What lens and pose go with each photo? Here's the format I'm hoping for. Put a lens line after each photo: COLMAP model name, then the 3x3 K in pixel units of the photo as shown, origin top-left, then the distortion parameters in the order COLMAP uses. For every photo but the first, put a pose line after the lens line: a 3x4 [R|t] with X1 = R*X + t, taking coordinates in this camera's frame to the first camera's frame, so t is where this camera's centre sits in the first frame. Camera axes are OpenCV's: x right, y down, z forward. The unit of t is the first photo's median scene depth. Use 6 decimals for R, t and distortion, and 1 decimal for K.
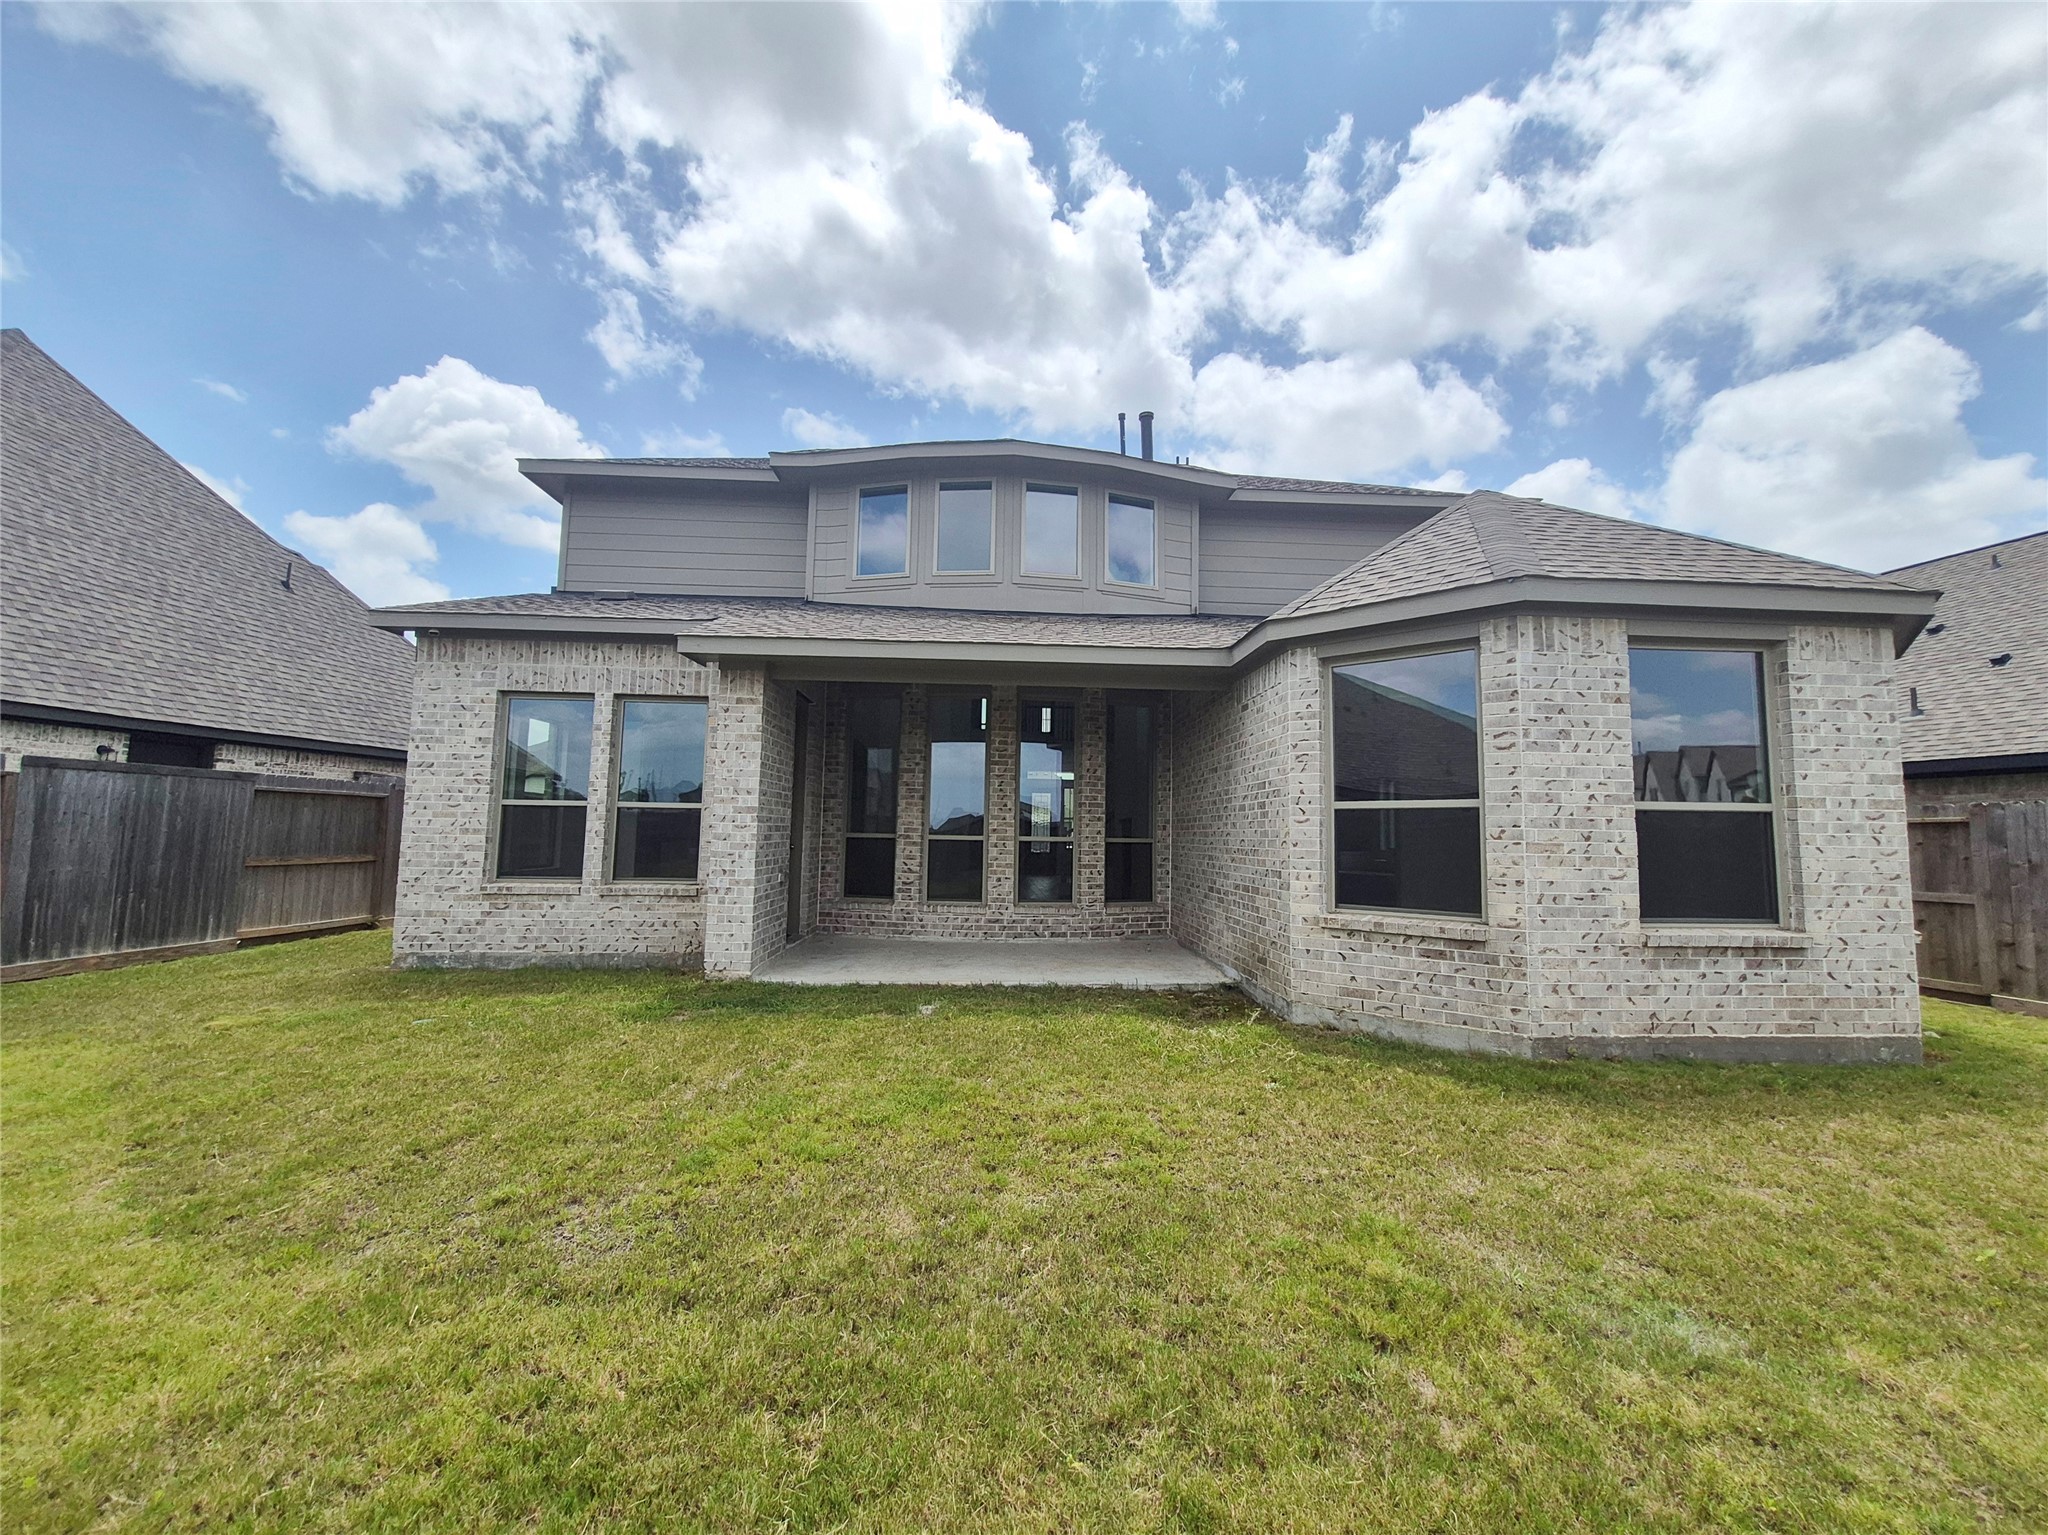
lens RADIAL K [[805.0, 0, 1028.4], [0, 805.0, 766.3], [0, 0, 1]] dist [-0.000951, -0.000279]
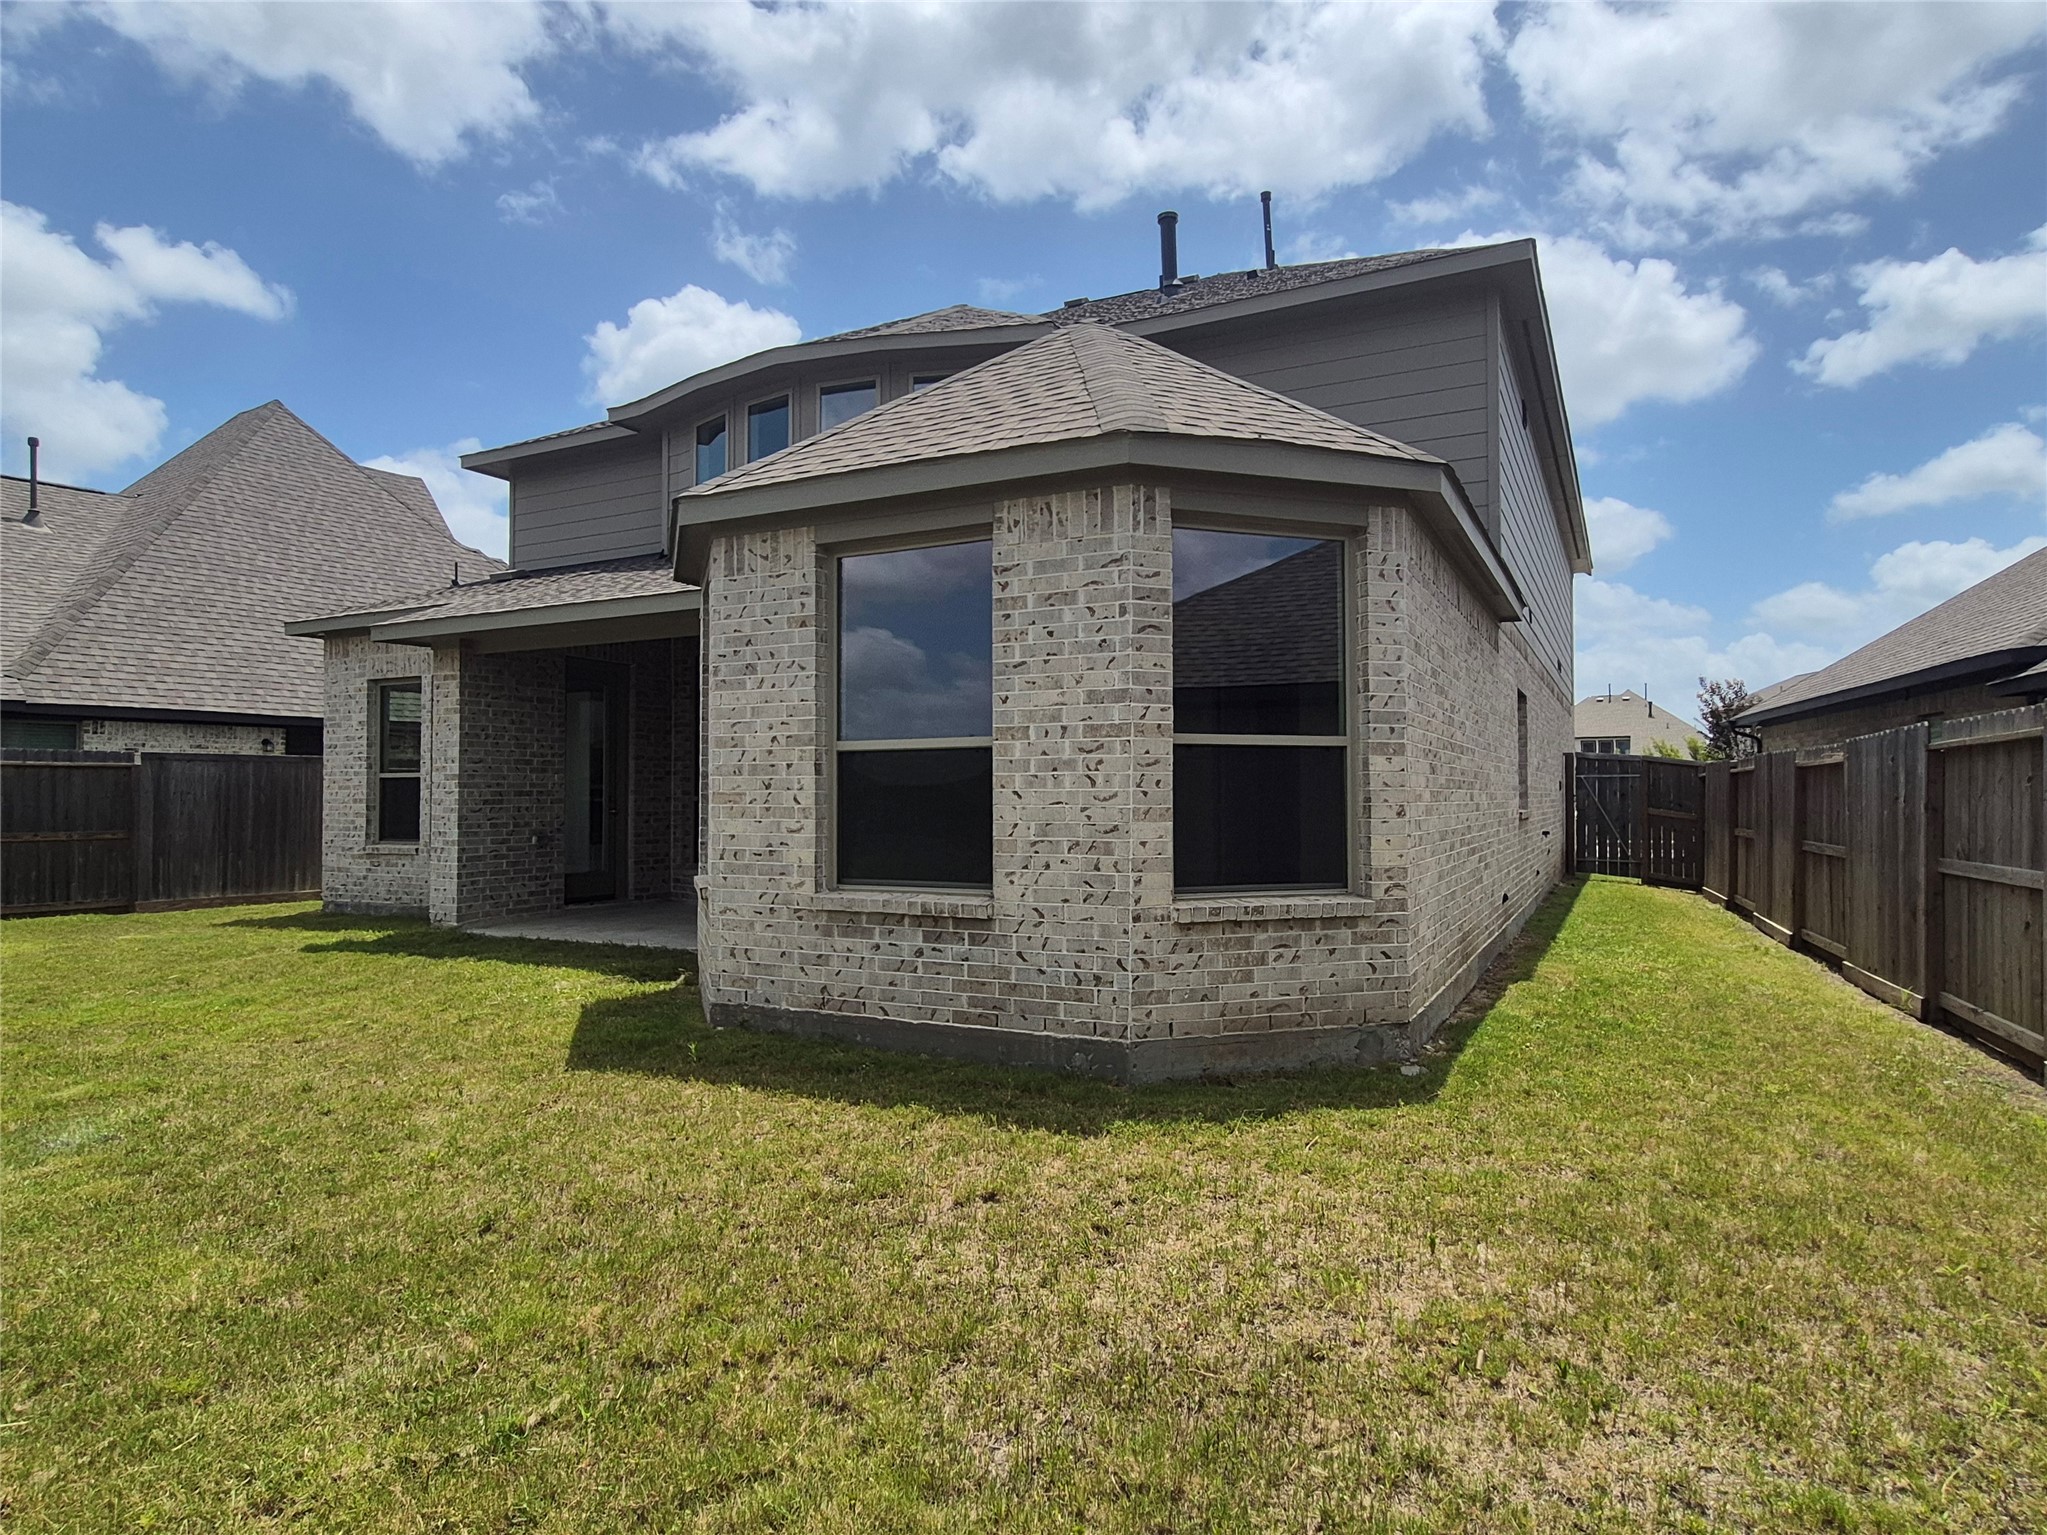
lens RADIAL K [[1149.8, 0, 1018.3], [0, 1149.8, 771.6], [0, 0, 1]] dist [-0.000521, 0.001444]
pose [[0.861979, -0.029386, -0.506092, 1.168023], [0.058694, 0.997390, 0.042055, 0.027456], [0.503535, -0.065956, 0.861454, 0.042473]]
